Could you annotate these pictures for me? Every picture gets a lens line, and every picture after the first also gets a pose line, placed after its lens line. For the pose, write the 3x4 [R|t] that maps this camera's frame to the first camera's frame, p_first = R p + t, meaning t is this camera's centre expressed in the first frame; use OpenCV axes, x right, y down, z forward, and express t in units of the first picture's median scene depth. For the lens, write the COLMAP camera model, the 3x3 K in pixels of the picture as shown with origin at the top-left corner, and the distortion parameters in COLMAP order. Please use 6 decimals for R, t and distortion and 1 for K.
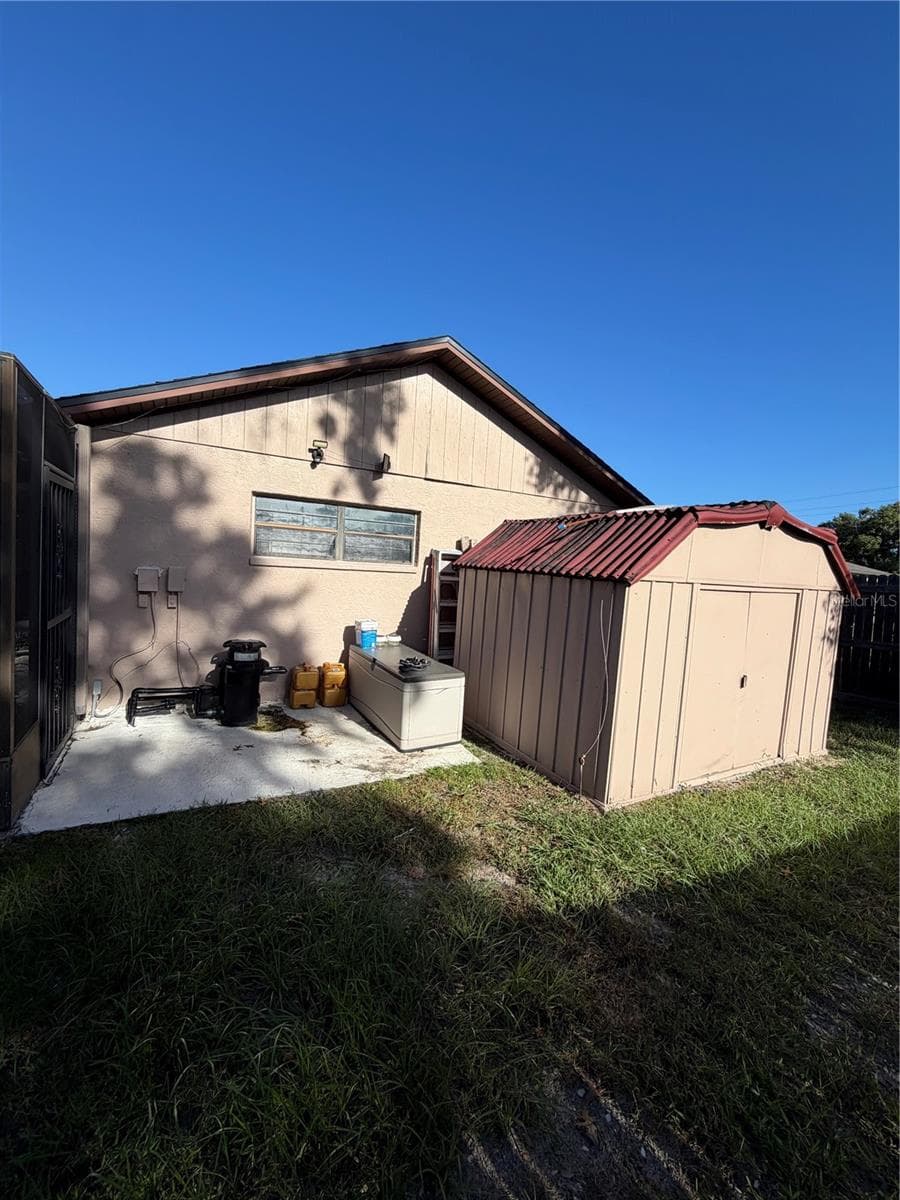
lens RADIAL K [[479.8, 0, 449.9], [0, 479.8, 595.5], [0, 0, 1]] dist [0.000270, 0.000108]
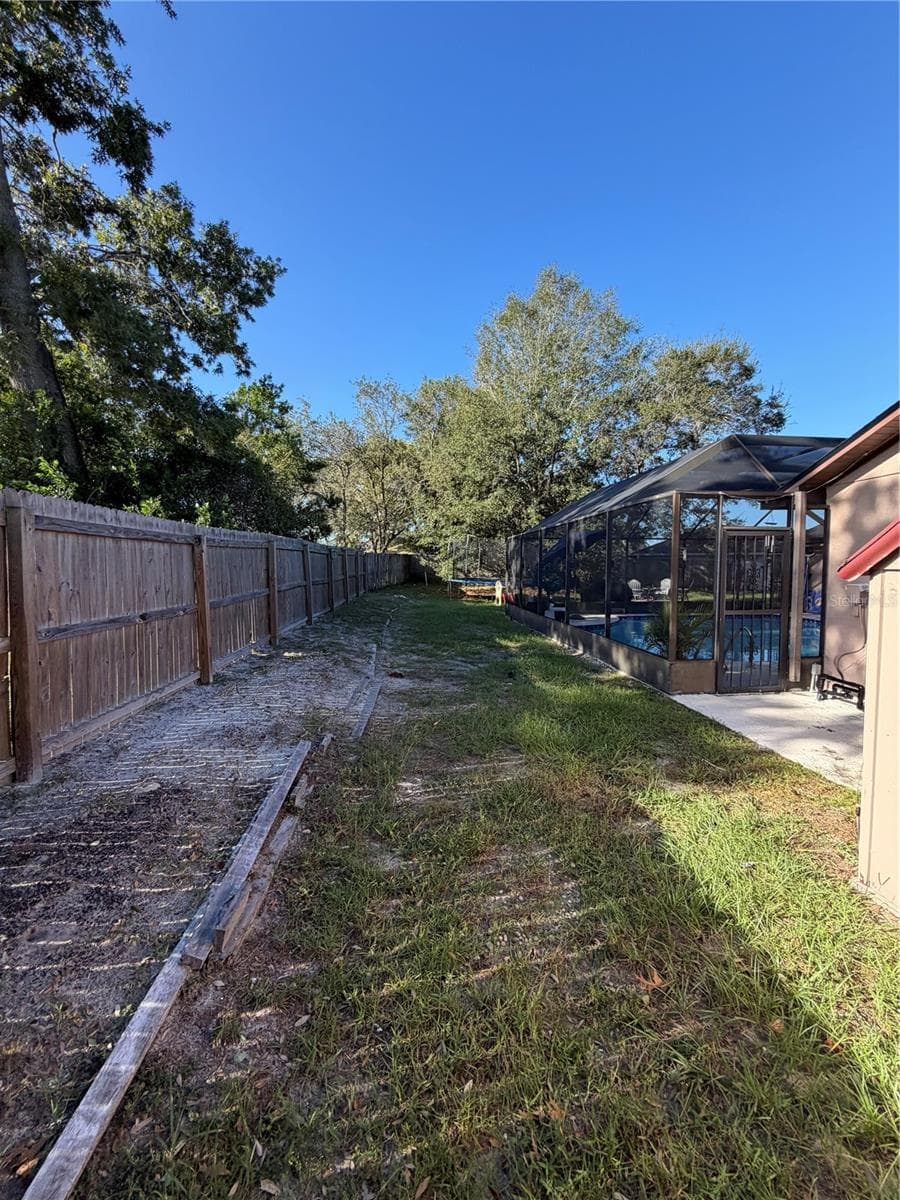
lens RADIAL K [[479.8, 0, 449.9], [0, 479.8, 595.5], [0, 0, 1]] dist [0.000270, 0.000108]
pose [[-0.370060, -0.007506, -0.928977, 0.711450], [-0.085056, 0.996041, 0.025834, 0.021494], [0.925106, 0.088575, -0.369234, 0.373606]]
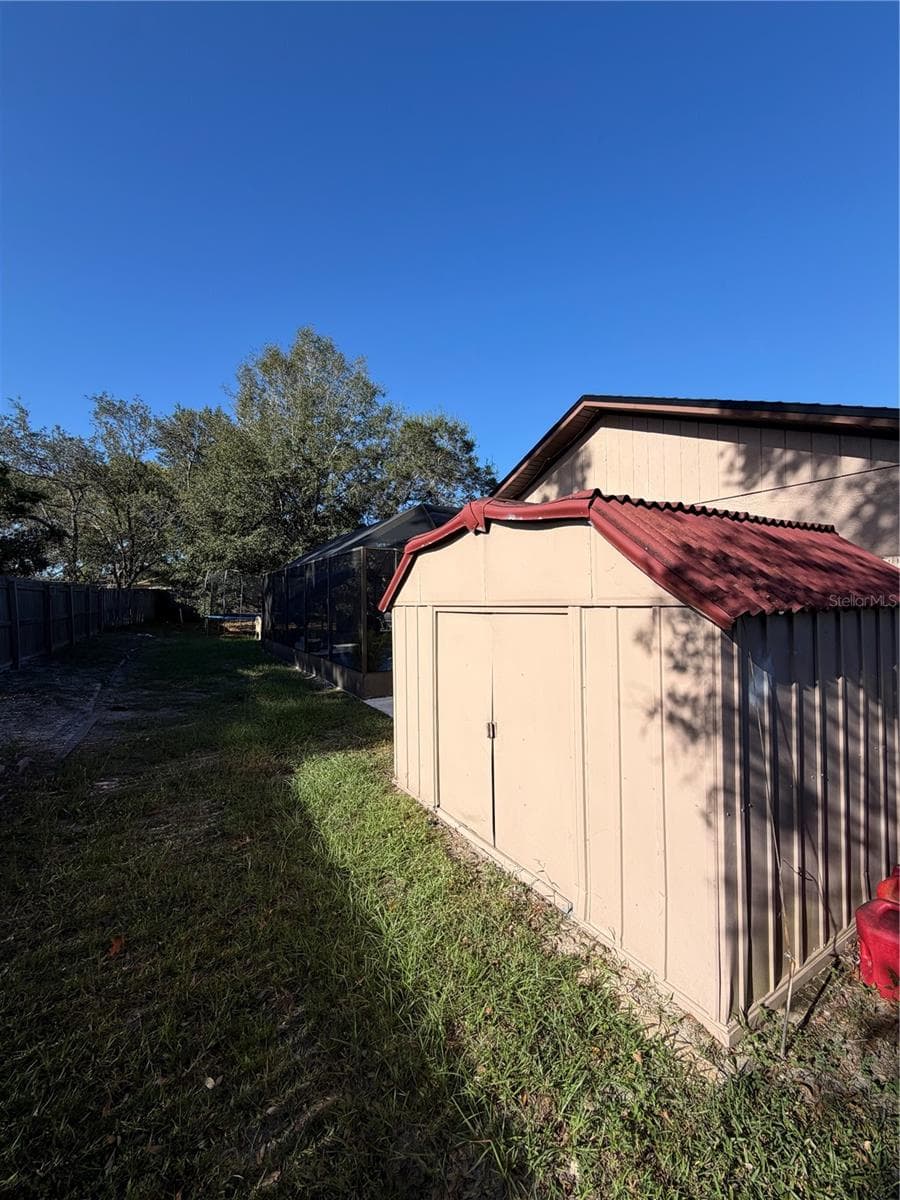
lens RADIAL K [[479.8, 0, 449.9], [0, 479.8, 595.5], [0, 0, 1]] dist [0.000270, 0.000108]
pose [[0.058918, -0.072734, -0.995610, 0.984119], [-0.053105, 0.995702, -0.075884, 0.017760], [0.996849, 0.057343, 0.054802, 0.620117]]
